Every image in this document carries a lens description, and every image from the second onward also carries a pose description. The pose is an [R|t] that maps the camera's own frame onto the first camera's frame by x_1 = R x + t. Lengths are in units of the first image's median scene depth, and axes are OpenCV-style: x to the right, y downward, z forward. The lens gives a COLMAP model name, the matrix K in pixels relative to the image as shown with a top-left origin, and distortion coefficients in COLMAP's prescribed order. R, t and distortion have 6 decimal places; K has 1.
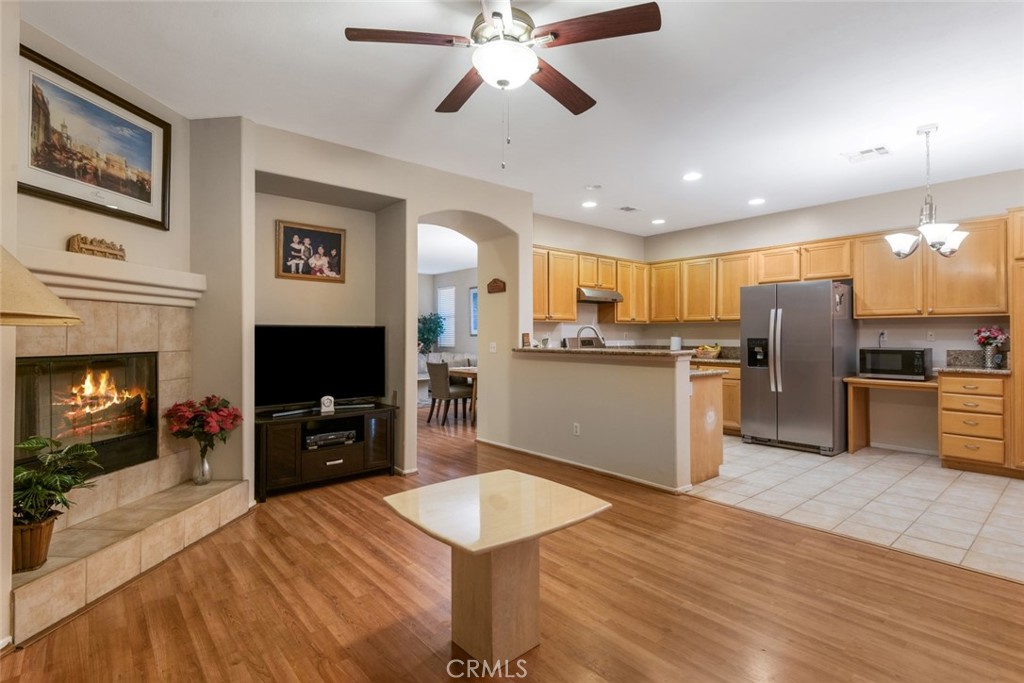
lens RADIAL K [[493.8, 0, 511.1], [0, 493.8, 336.7], [0, 0, 1]] dist [0.004556, 0.000311]
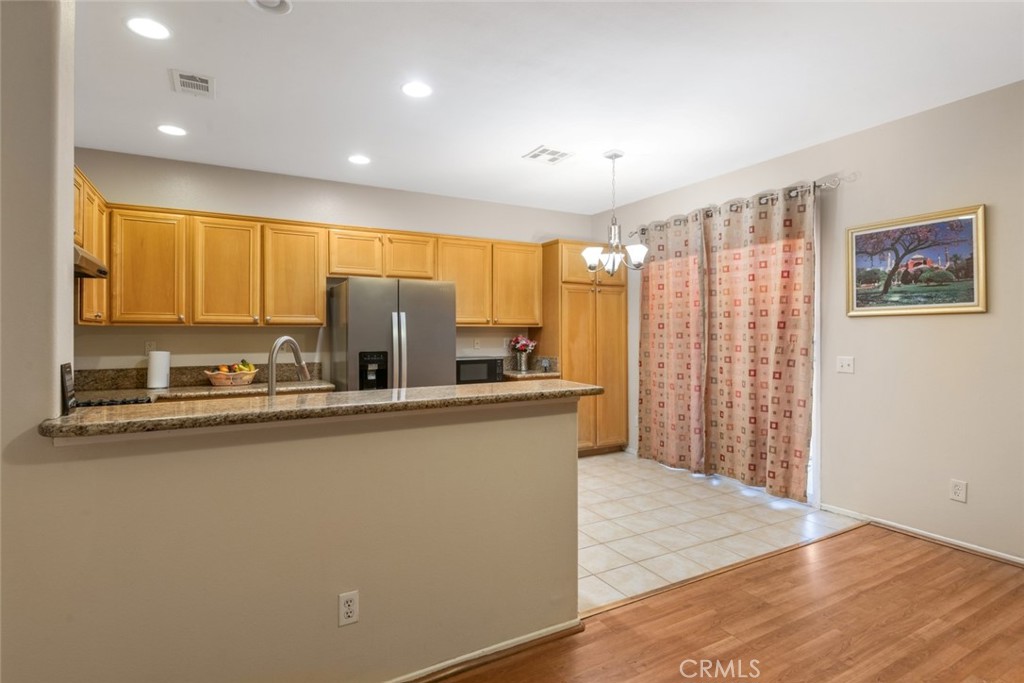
lens RADIAL K [[521.5, 0, 511.6], [0, 521.5, 331.5], [0, 0, 1]] dist [0.004062, -0.002259]
pose [[0.197220, 0.001752, 0.980358, -0.228608], [0.004879, 0.999984, -0.002768, -0.025910], [-0.980347, 0.005329, 0.197209, 0.739201]]
